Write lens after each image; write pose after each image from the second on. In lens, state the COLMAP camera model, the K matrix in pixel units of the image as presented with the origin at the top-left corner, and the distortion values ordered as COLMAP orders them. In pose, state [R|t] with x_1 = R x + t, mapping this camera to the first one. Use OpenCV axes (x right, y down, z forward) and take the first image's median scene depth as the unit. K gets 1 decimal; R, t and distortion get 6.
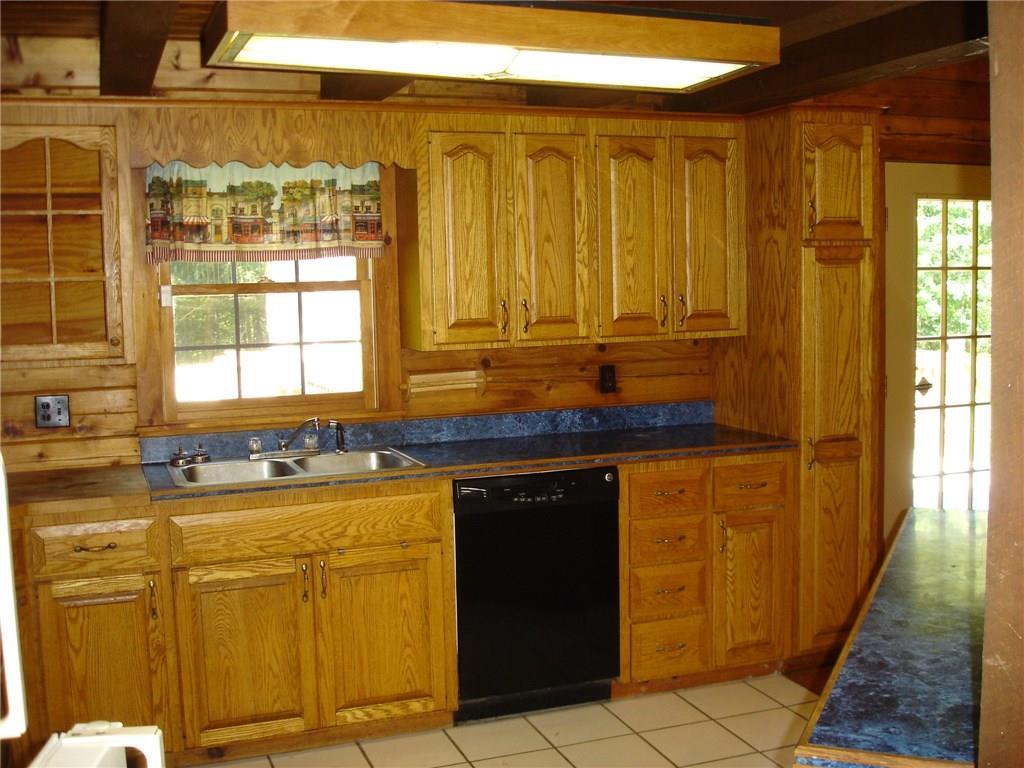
lens RADIAL K [[1154.7, 0, 514.3], [0, 1154.7, 384.9], [0, 0, 1]] dist [-0.098300, 0.000000]
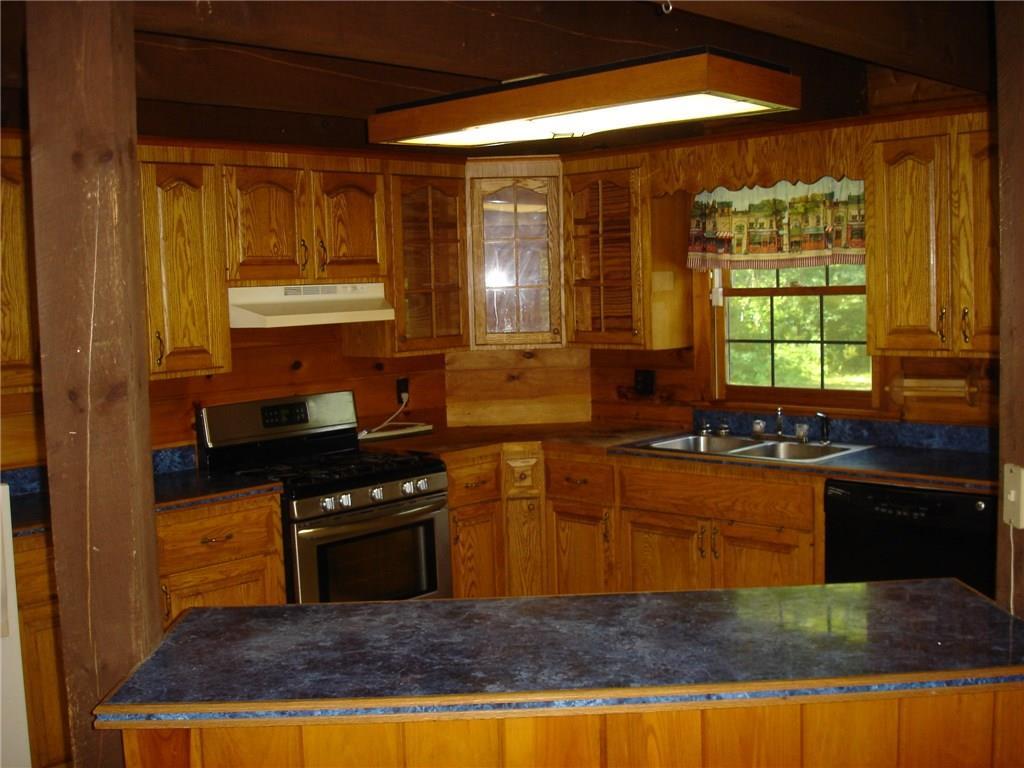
lens RADIAL K [[1154.7, 0, 514.8], [0, 1154.7, 383.3], [0, 0, 1]] dist [-0.098300, 0.000000]
pose [[0.422937, 0.083636, -0.902291, 0.730967], [-0.064972, 0.995968, 0.061864, -0.048139], [0.903827, 0.032459, 0.426665, 0.283199]]
